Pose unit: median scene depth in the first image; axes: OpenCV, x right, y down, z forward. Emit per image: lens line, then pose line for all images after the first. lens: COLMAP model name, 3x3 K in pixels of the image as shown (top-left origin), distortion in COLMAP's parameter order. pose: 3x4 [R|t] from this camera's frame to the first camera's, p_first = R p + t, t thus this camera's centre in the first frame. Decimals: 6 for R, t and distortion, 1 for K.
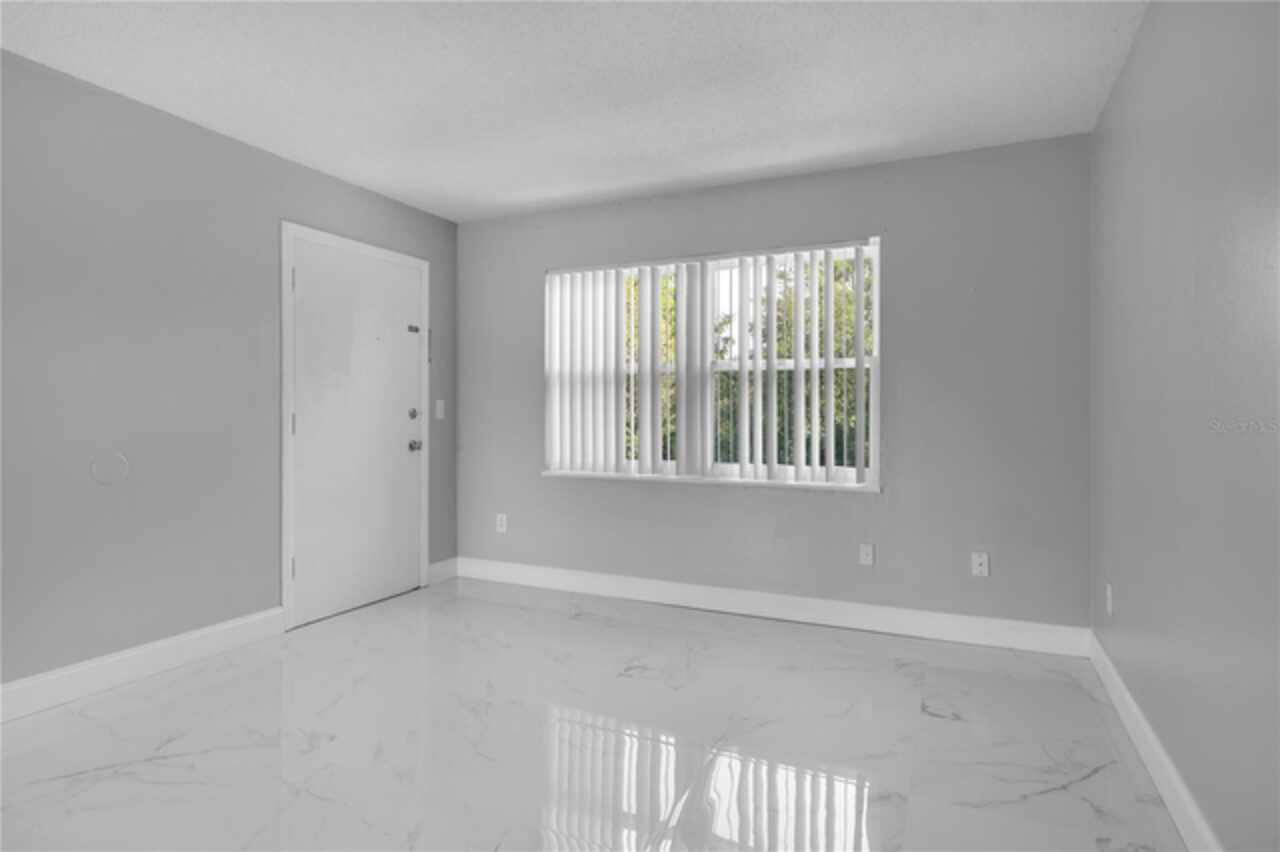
lens RADIAL K [[692.6, 0, 638.5], [0, 692.6, 420.4], [0, 0, 1]] dist [-0.000590, -0.000808]
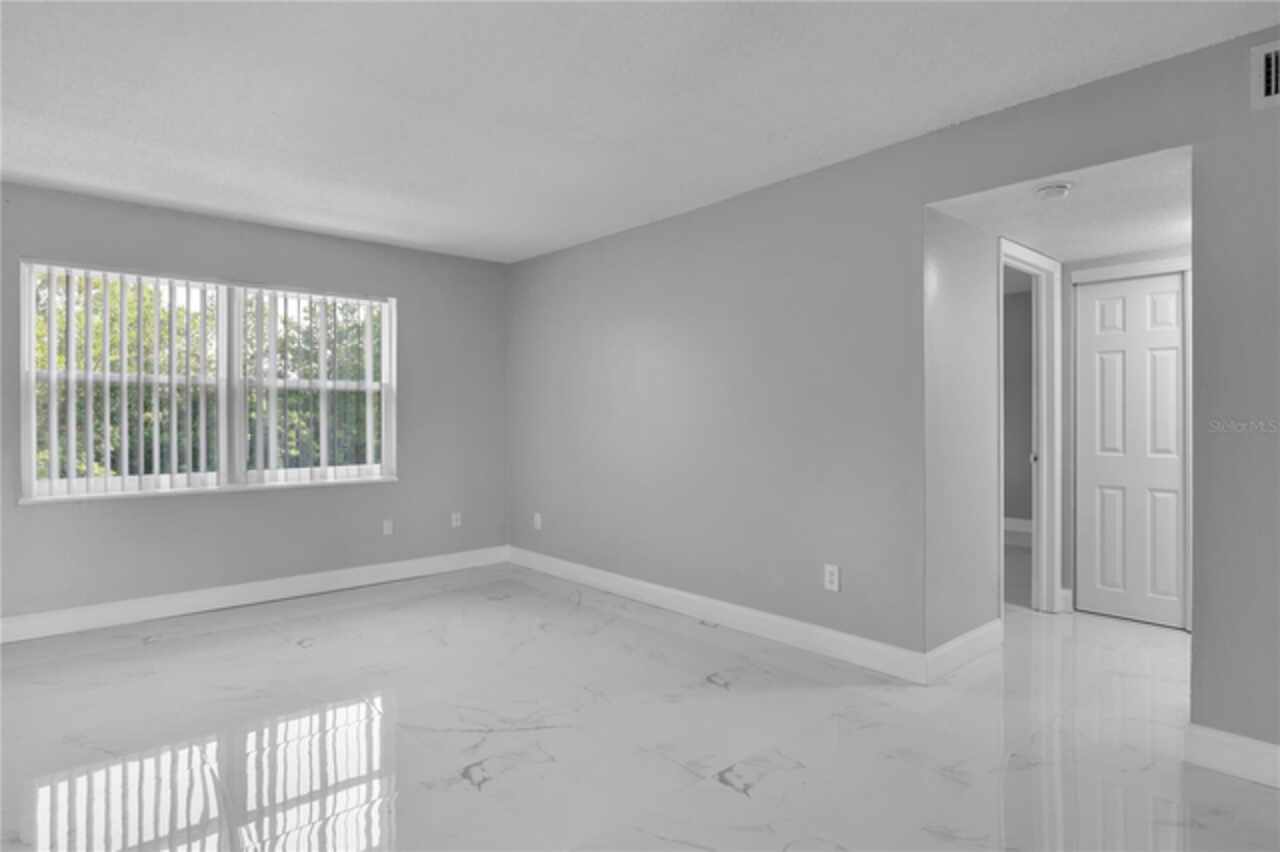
lens RADIAL K [[692.6, 0, 638.5], [0, 692.6, 420.4], [0, 0, 1]] dist [-0.000590, -0.000808]
pose [[0.394015, -0.011931, 0.919027, -0.645937], [0.007708, 0.999923, 0.009676, -0.024545], [-0.919072, 0.003272, 0.394077, -0.002965]]
